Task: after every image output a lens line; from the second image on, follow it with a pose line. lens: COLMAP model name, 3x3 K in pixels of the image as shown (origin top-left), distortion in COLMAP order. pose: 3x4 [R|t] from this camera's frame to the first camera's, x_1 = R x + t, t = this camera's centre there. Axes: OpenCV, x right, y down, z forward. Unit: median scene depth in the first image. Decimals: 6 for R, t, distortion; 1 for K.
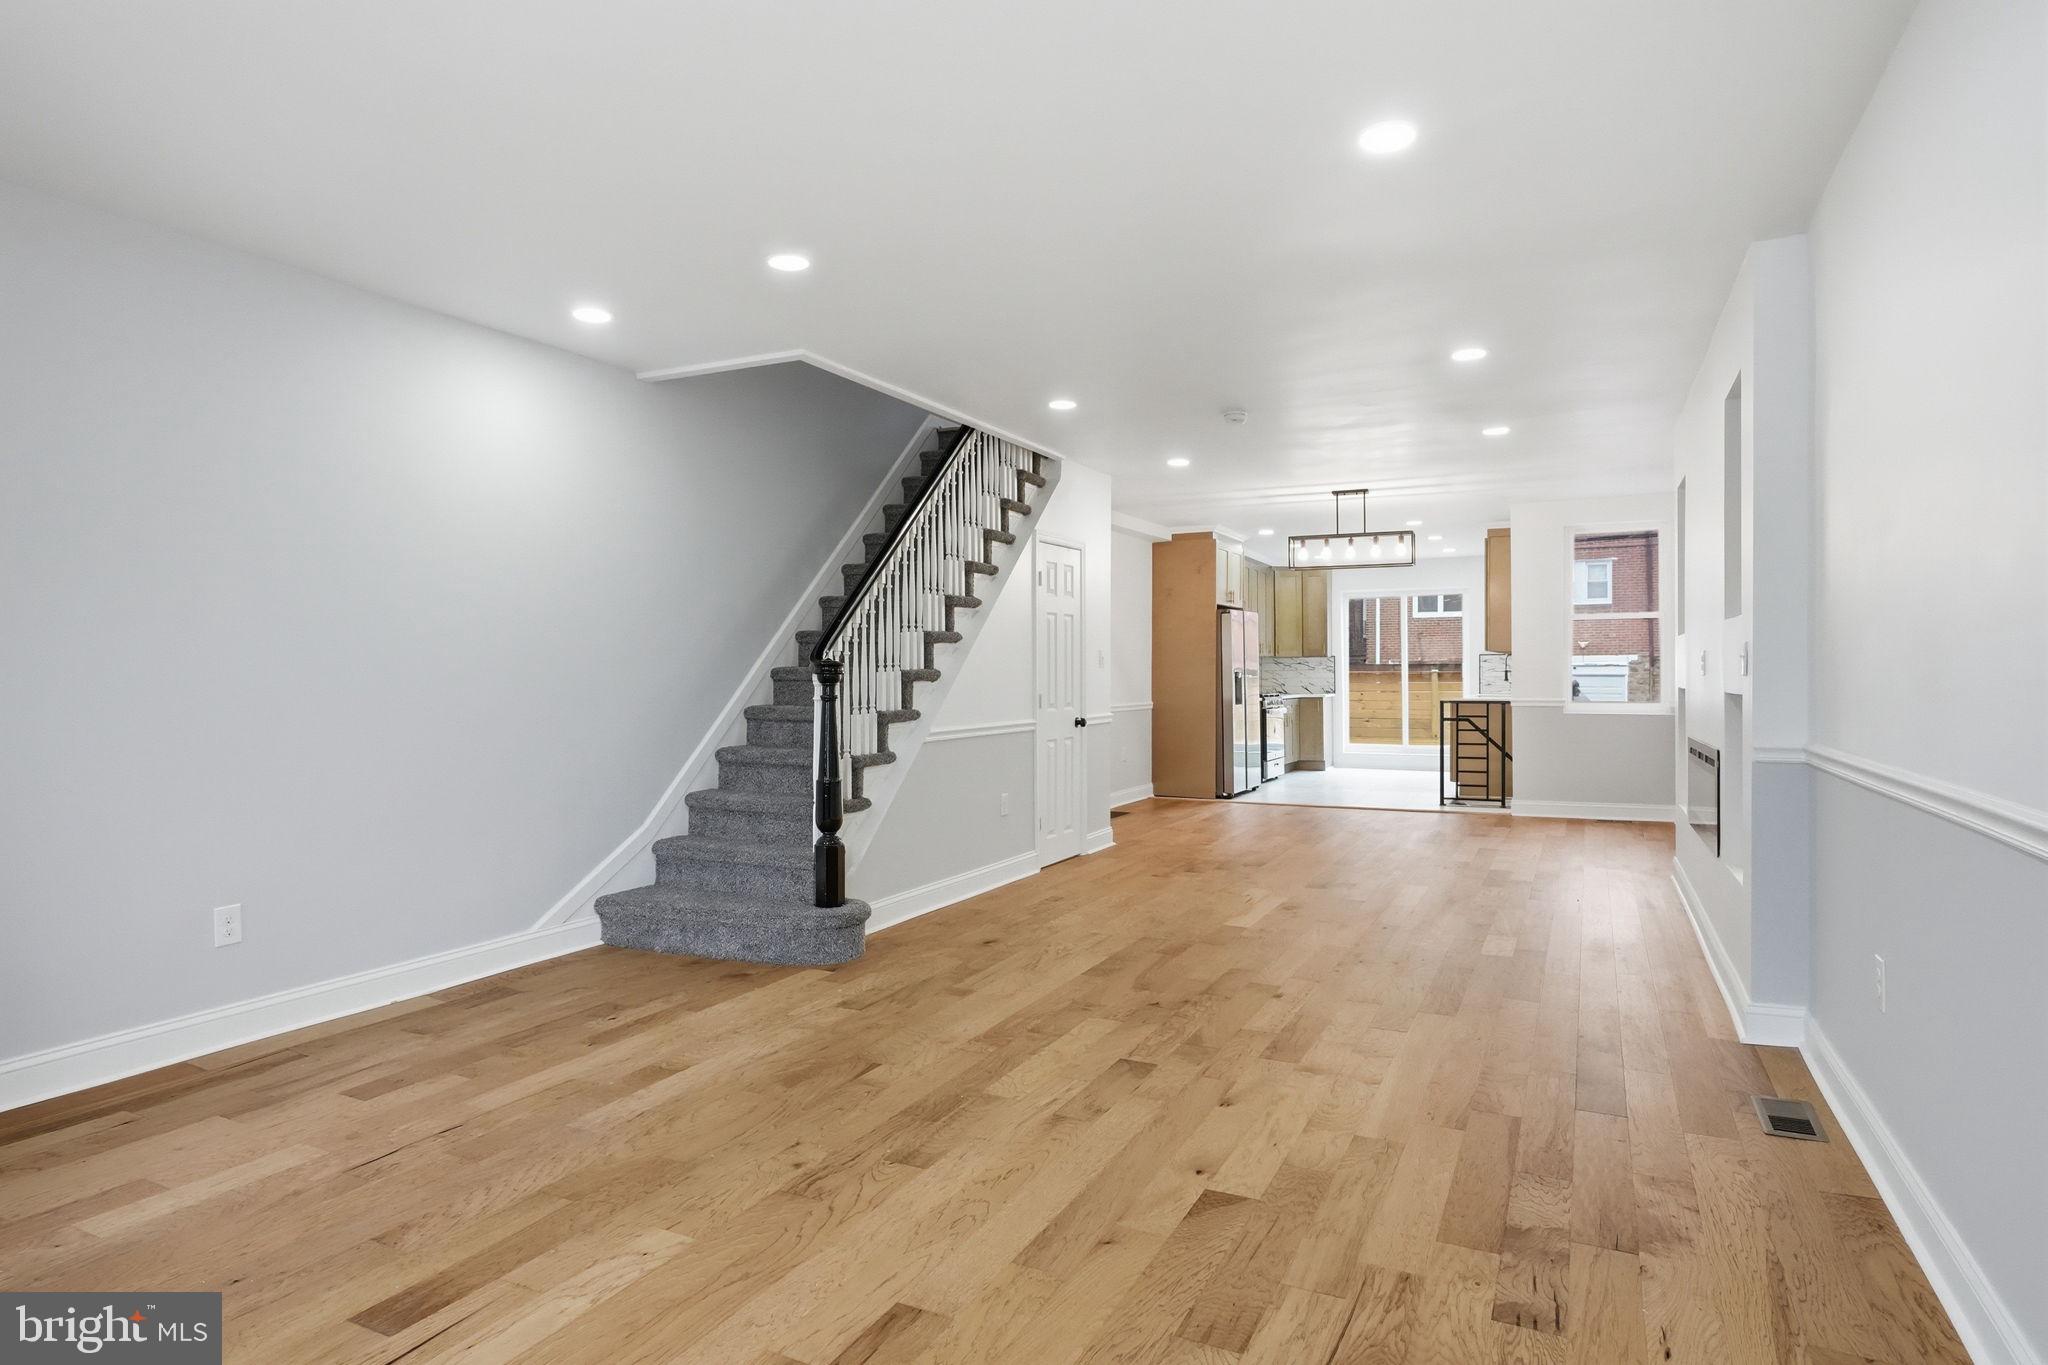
lens RADIAL K [[1136.2, 0, 1018.7], [0, 1136.2, 680.3], [0, 0, 1]] dist [0.002052, -0.000181]
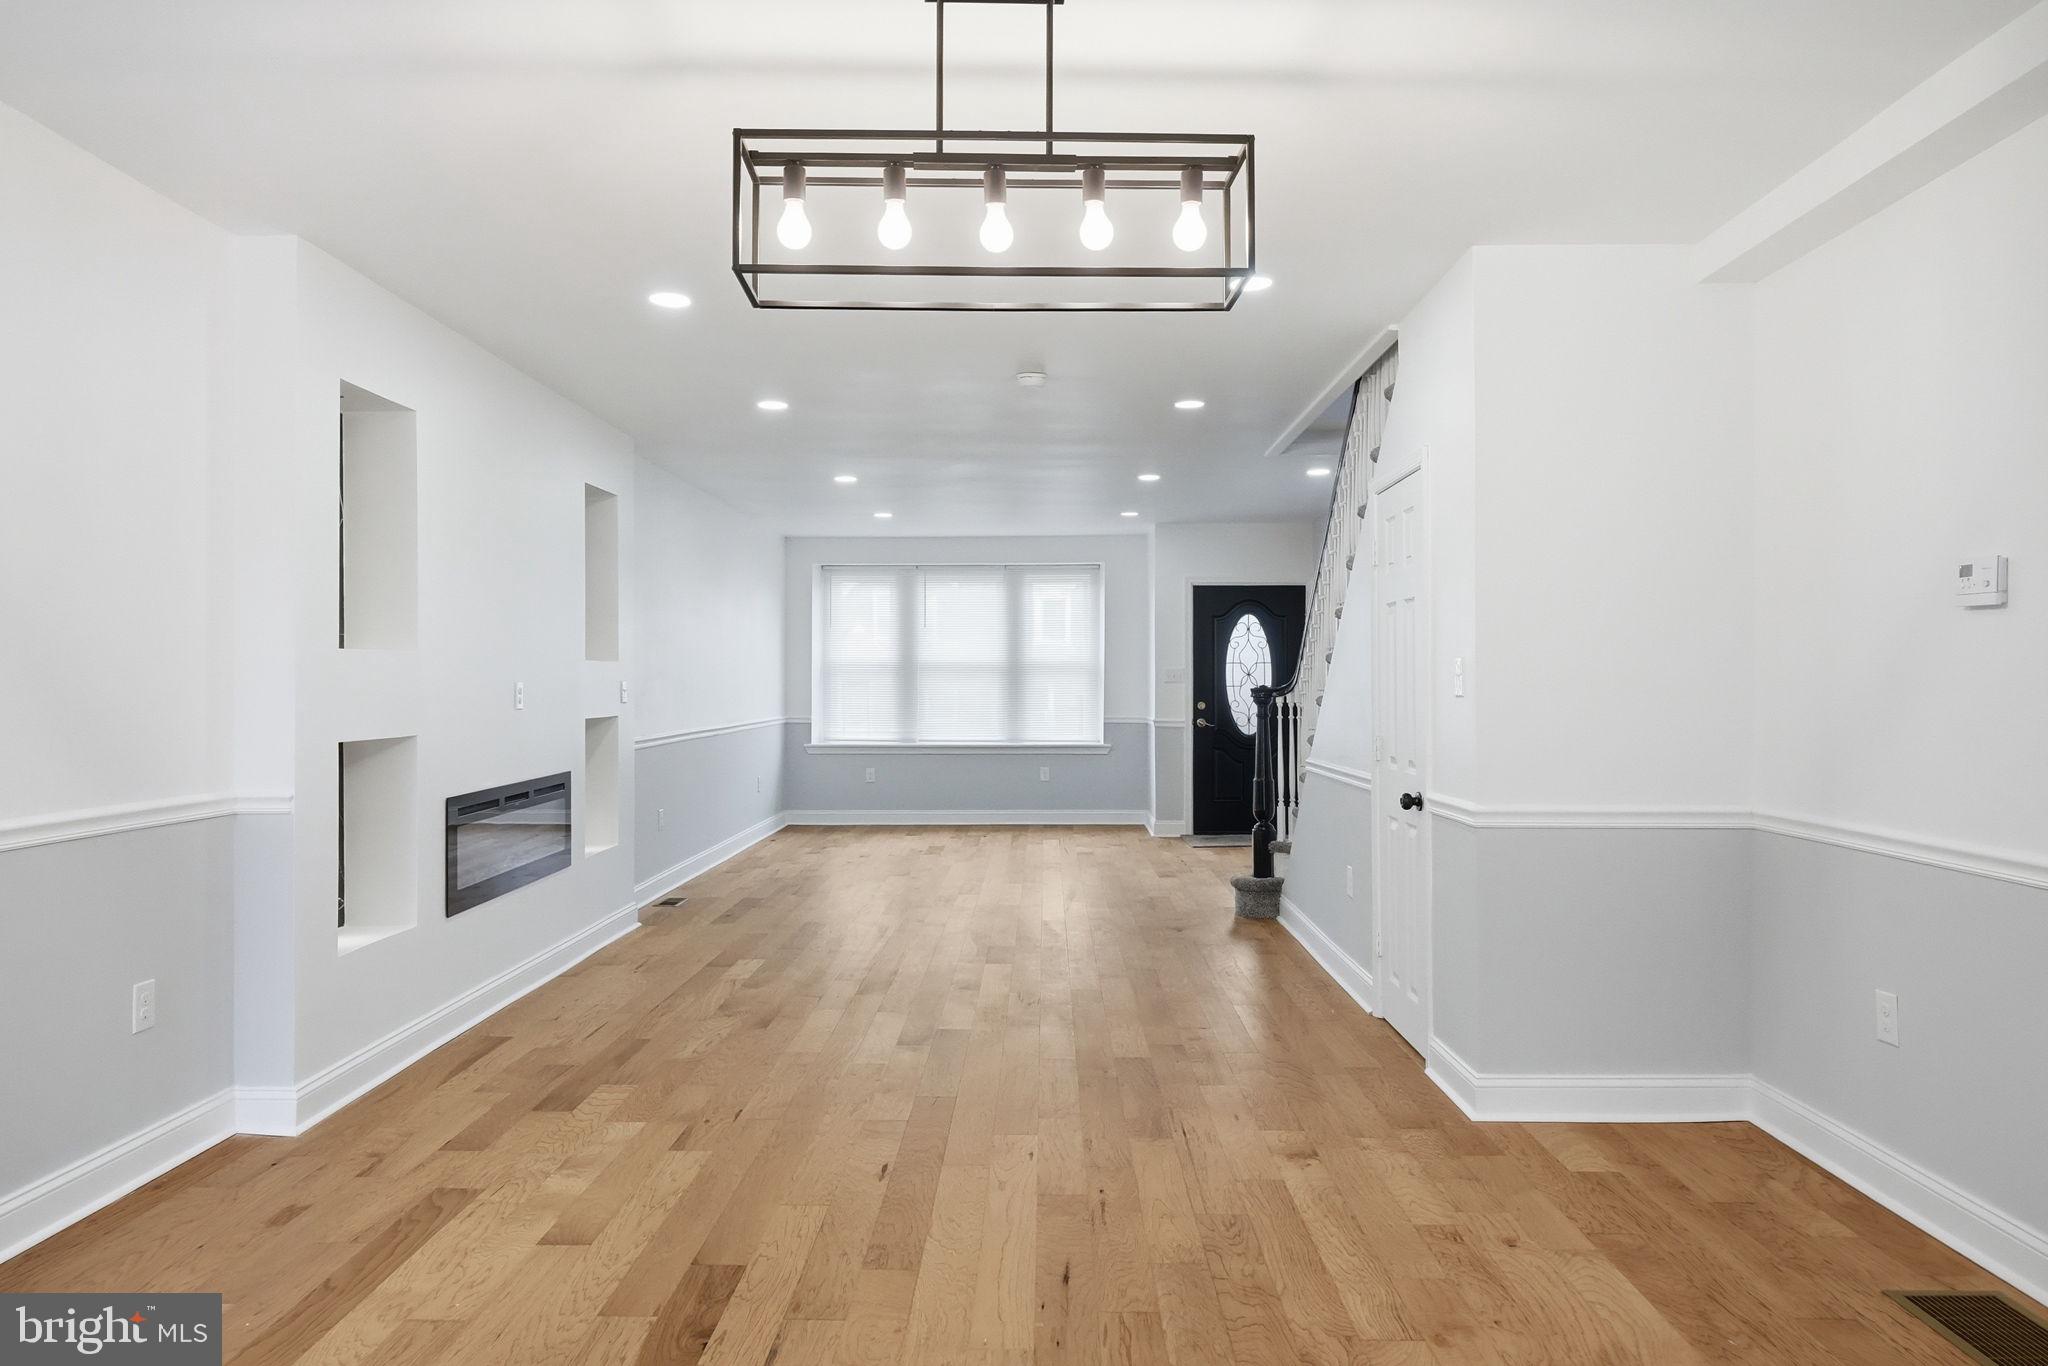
lens RADIAL K [[1315.2, 0, 1020.3], [0, 1315.2, 691.4], [0, 0, 1]] dist [-0.000688, -0.000990]
pose [[-0.901350, 0.007904, -0.433018, 0.412535], [0.001763, 0.999892, 0.014583, -0.019584], [0.433087, 0.012381, -0.901267, 1.262799]]
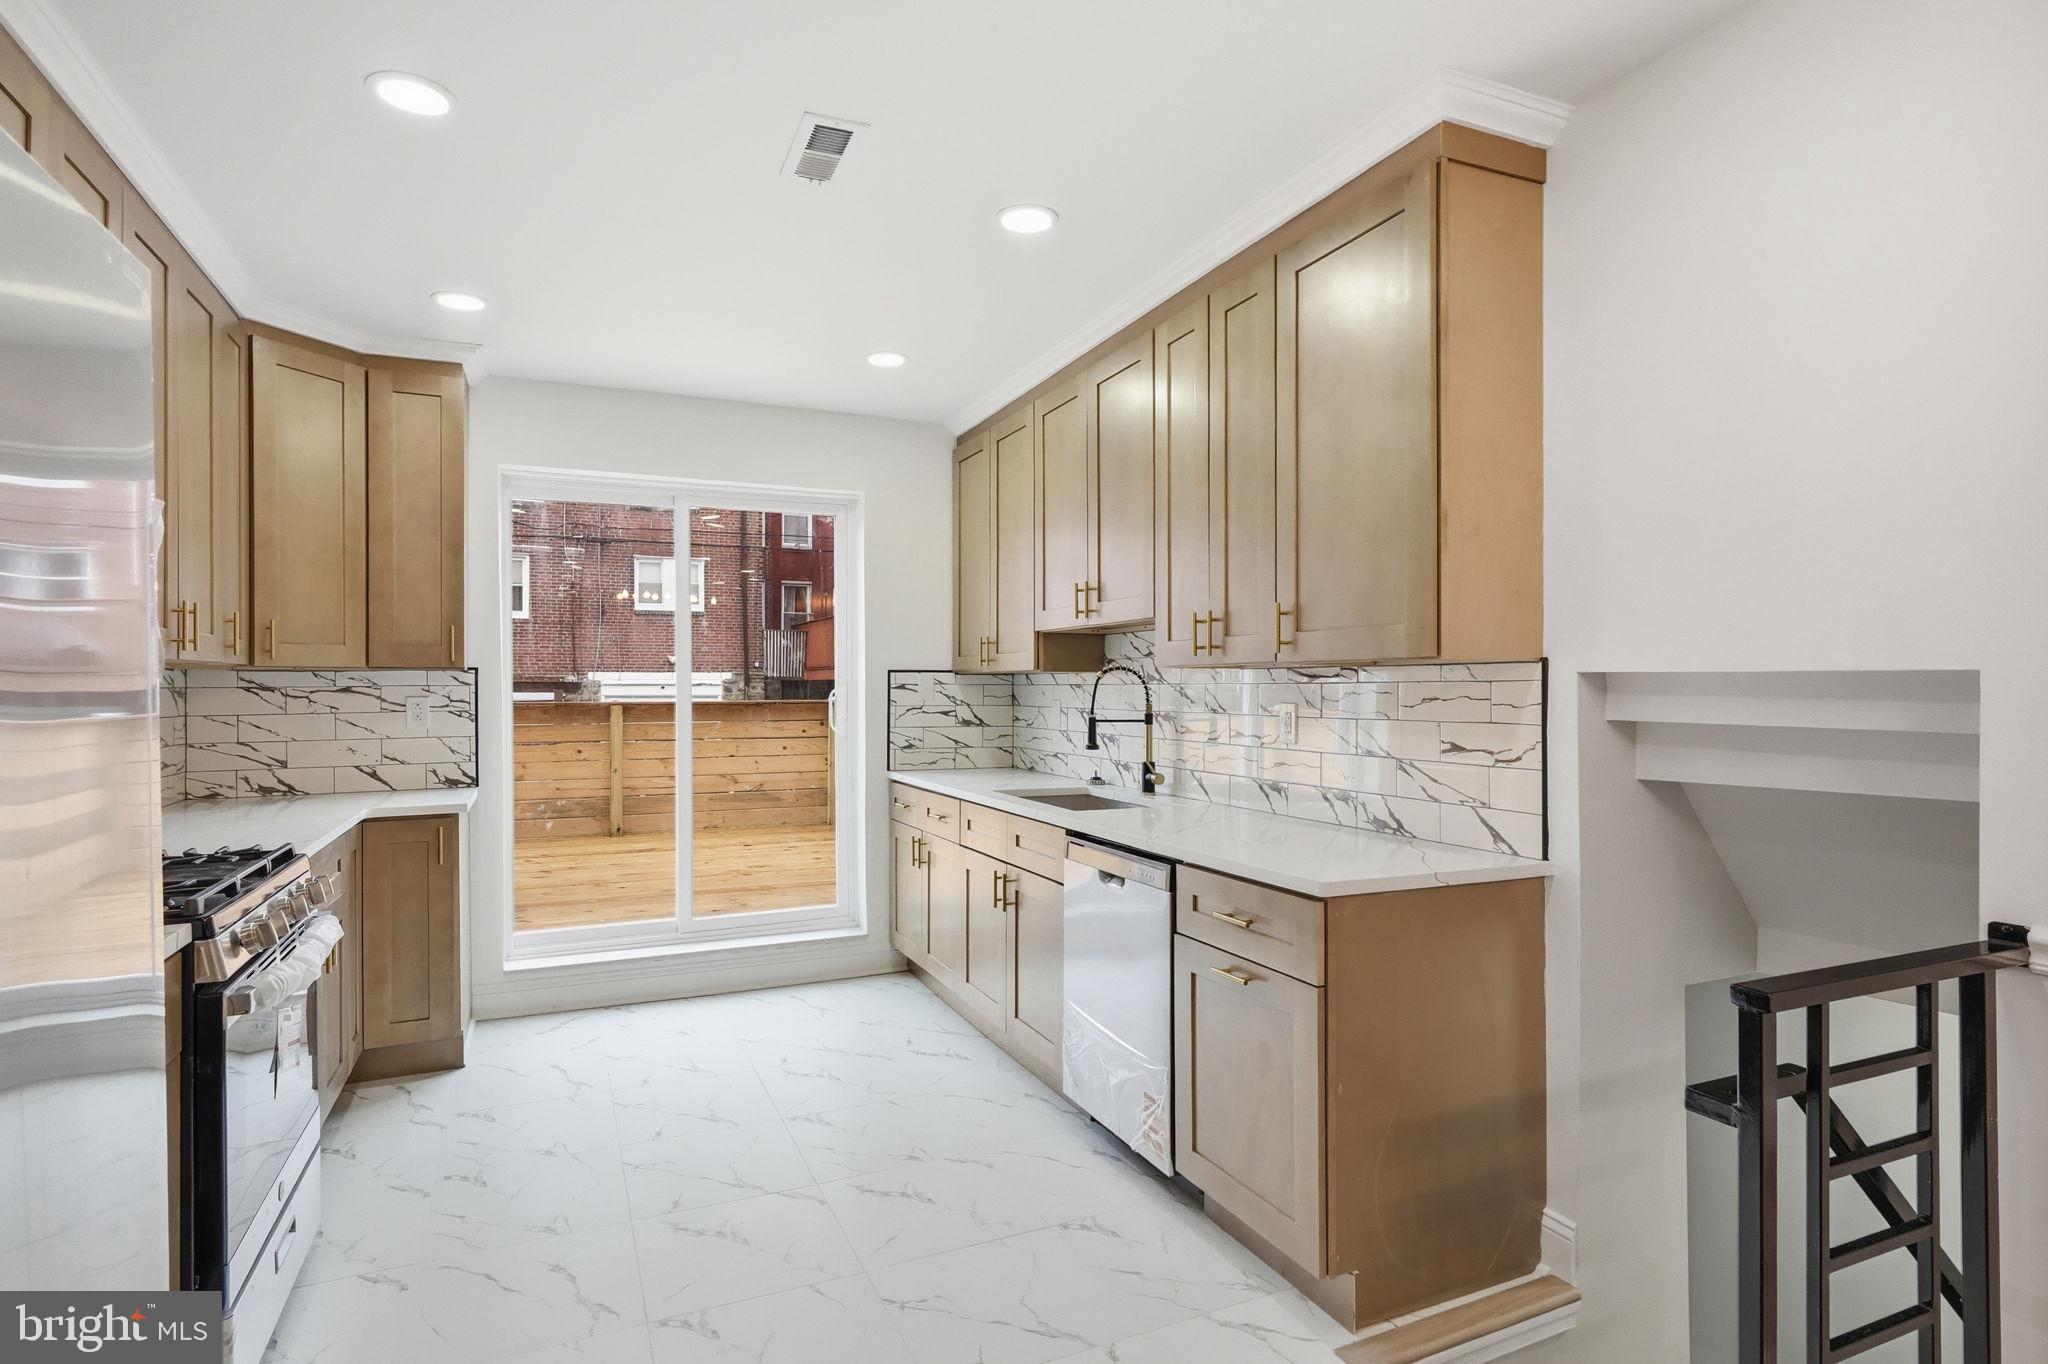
lens RADIAL K [[1034.8, 0, 1015.7], [0, 1034.8, 693.4], [0, 0, 1]] dist [-0.000882, 0.000081]
pose [[0.632659, -0.001543, 0.774429, 0.247025], [0.001507, 0.999999, 0.000761, -0.023394], [-0.774429, 0.000685, 0.632660, 1.156022]]
